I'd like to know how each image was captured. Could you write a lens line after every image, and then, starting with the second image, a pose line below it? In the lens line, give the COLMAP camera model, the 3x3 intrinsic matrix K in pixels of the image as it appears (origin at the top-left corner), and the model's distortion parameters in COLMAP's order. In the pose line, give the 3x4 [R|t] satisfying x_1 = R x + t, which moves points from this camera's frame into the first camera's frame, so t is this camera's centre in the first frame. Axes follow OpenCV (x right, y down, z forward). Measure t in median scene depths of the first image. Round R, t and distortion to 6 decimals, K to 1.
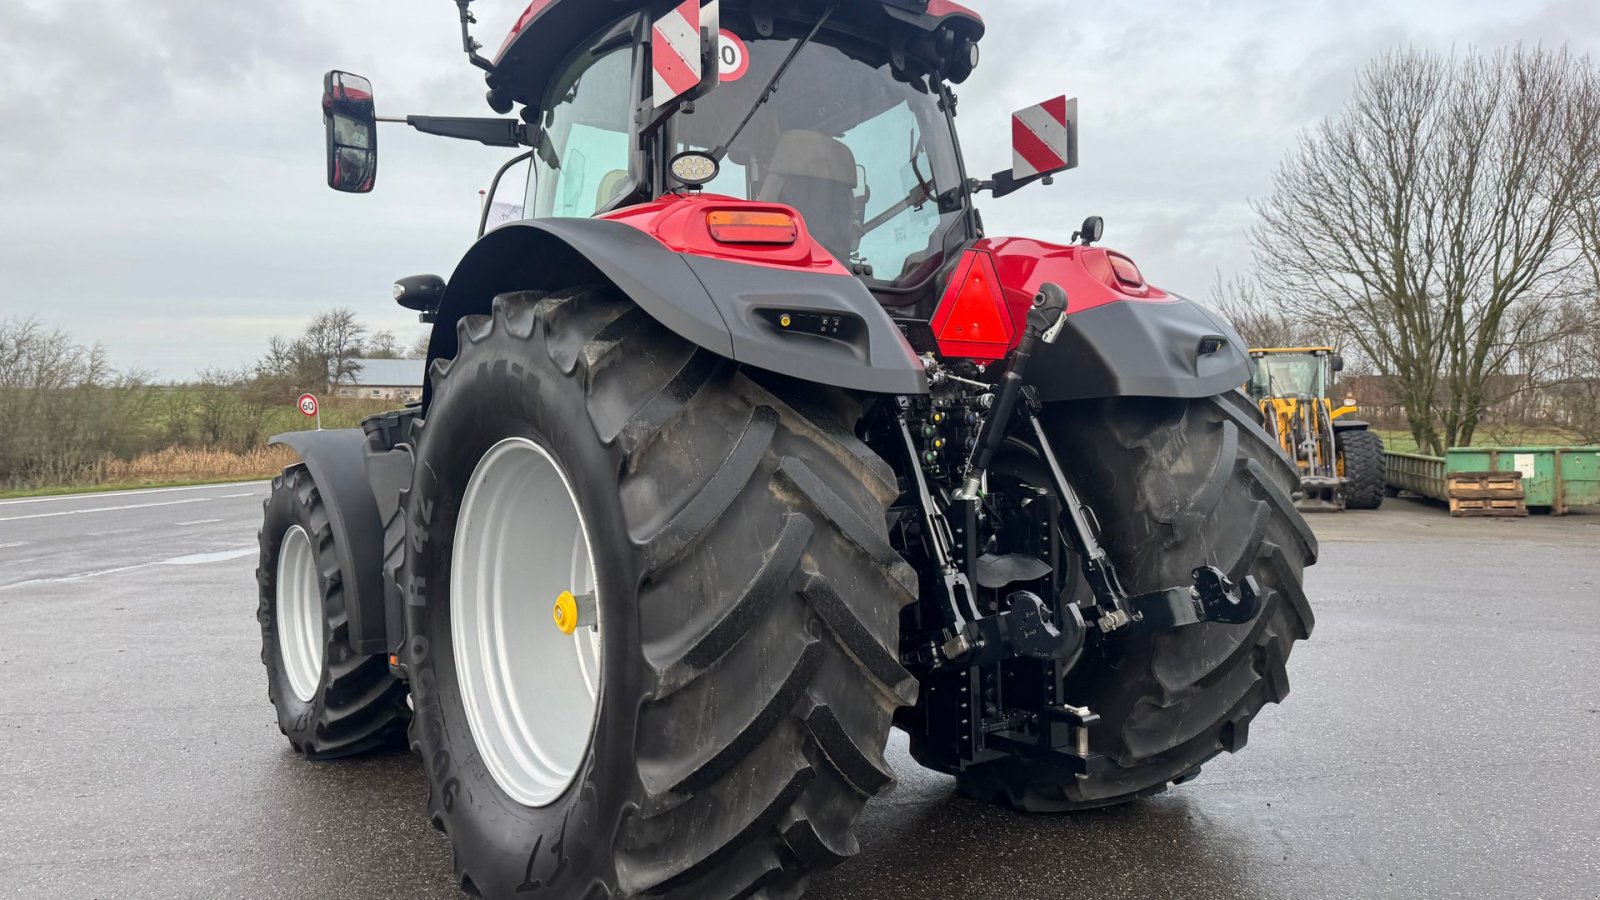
lens RADIAL K [[1109.8, 0, 798.4], [0, 1109.8, 429.1], [0, 0, 1]] dist [0.091012, -0.095406]
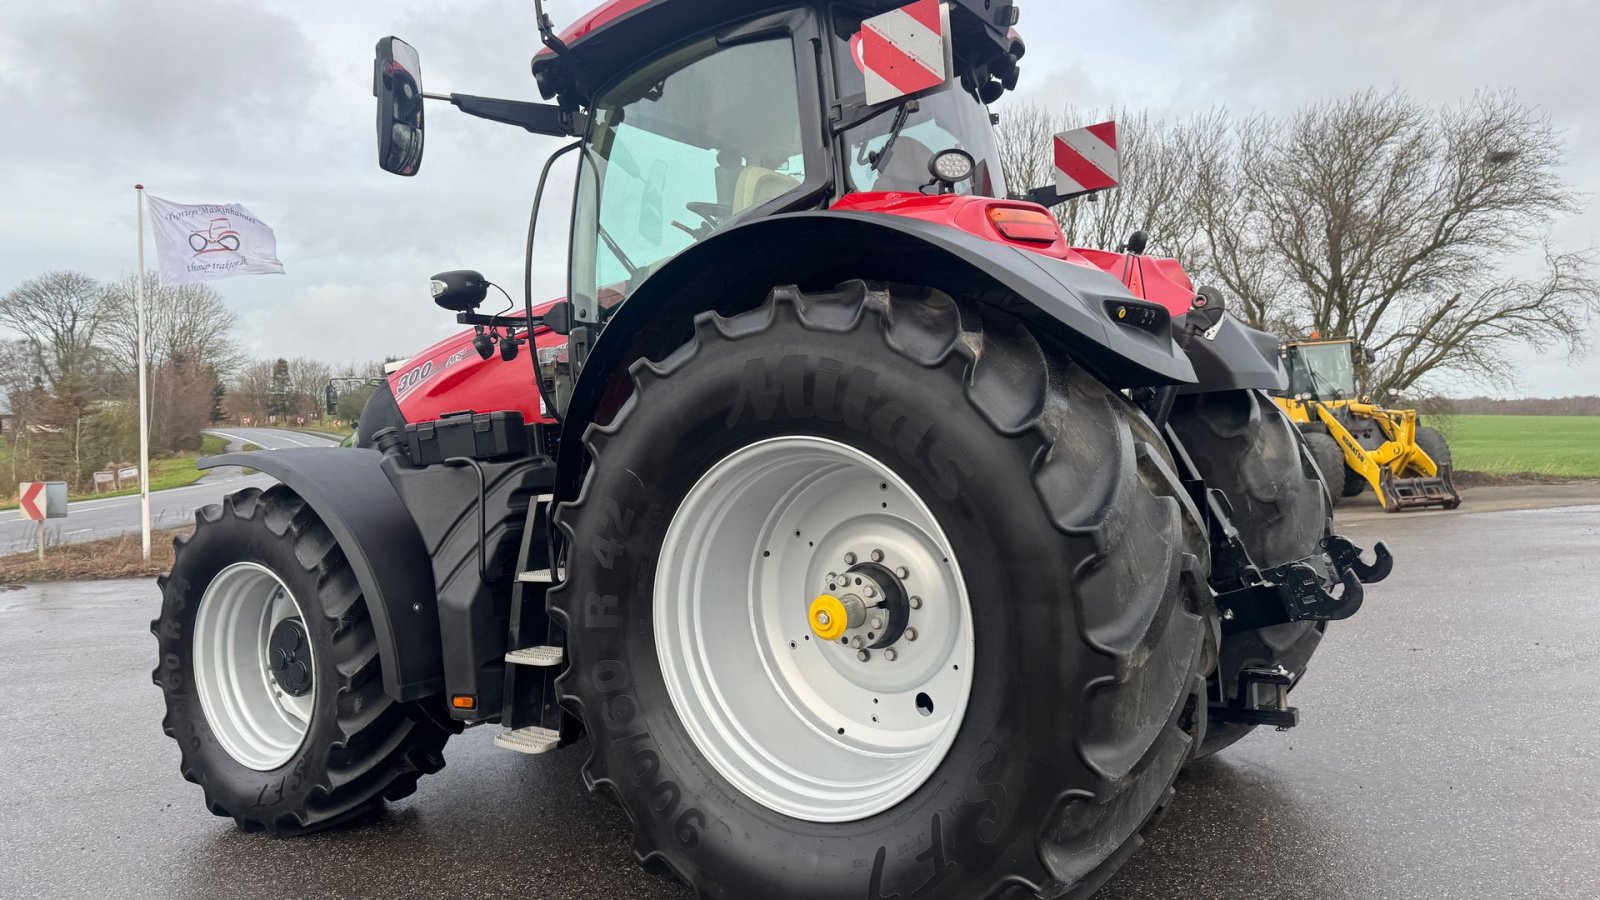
lens RADIAL K [[1098.9, 0, 795.6], [0, 1098.9, 417.8], [0, 0, 1]] dist [0.143613, -0.214794]
pose [[0.943460, -0.018850, 0.330951, -0.415905], [0.028248, 0.999322, -0.023610, 0.010517], [-0.330281, 0.031623, 0.943353, 0.077677]]
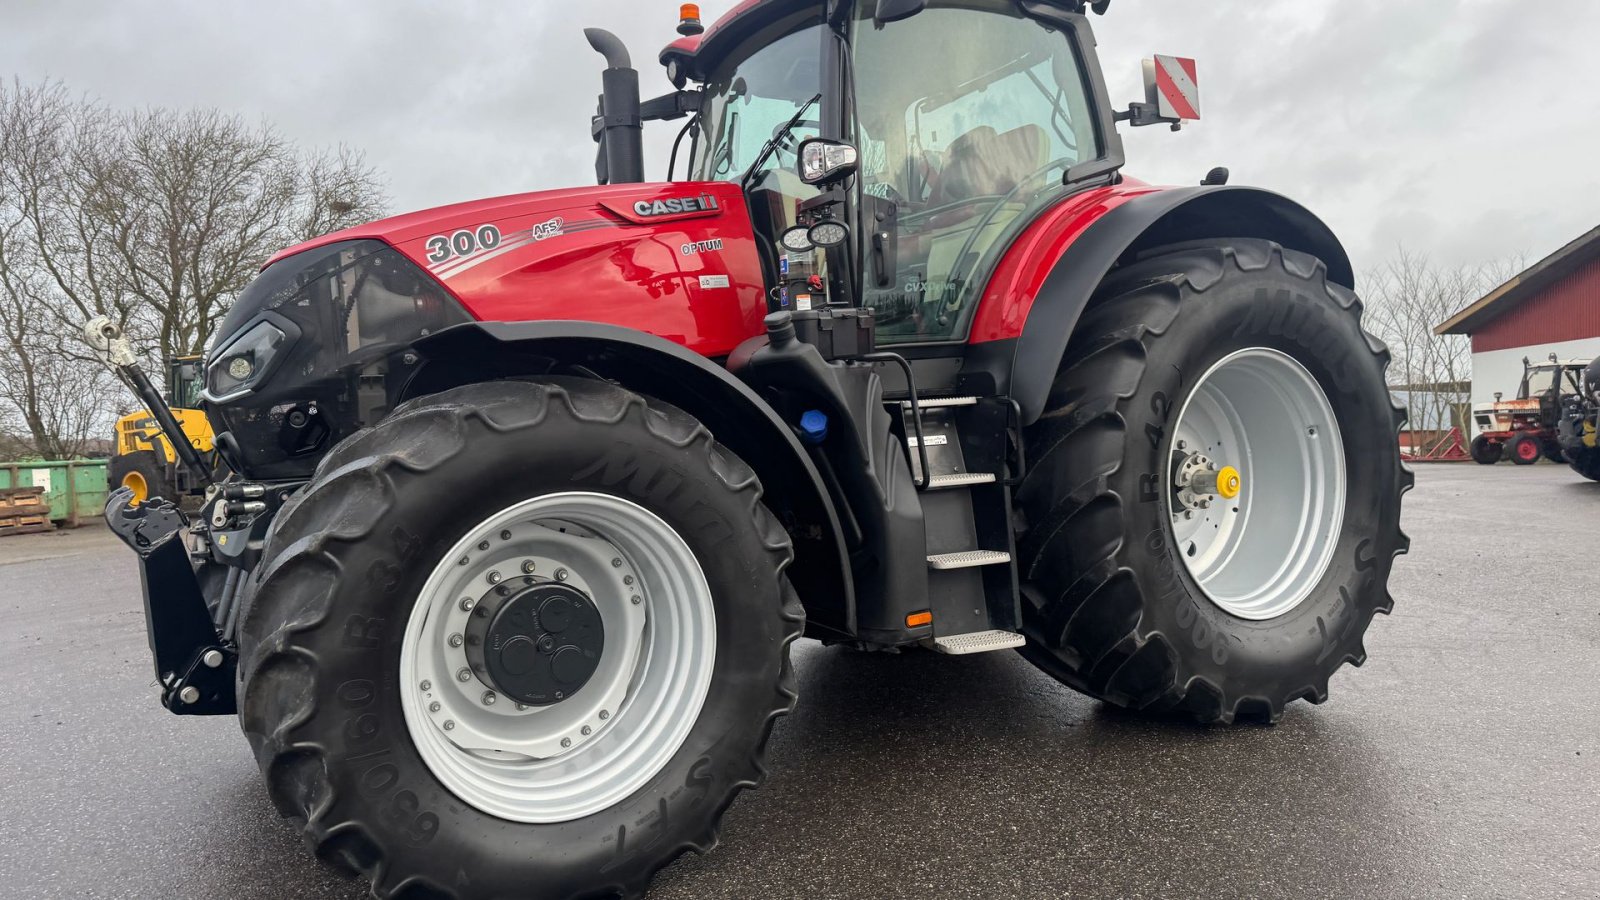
lens RADIAL K [[1098.9, 0, 795.6], [0, 1098.9, 417.8], [0, 0, 1]] dist [0.143613, -0.214794]
pose [[0.099627, 0.021115, 0.994801, -1.208448], [0.024161, 0.999429, -0.023633, 0.081019], [-0.994731, 0.026390, 0.099060, 1.048080]]
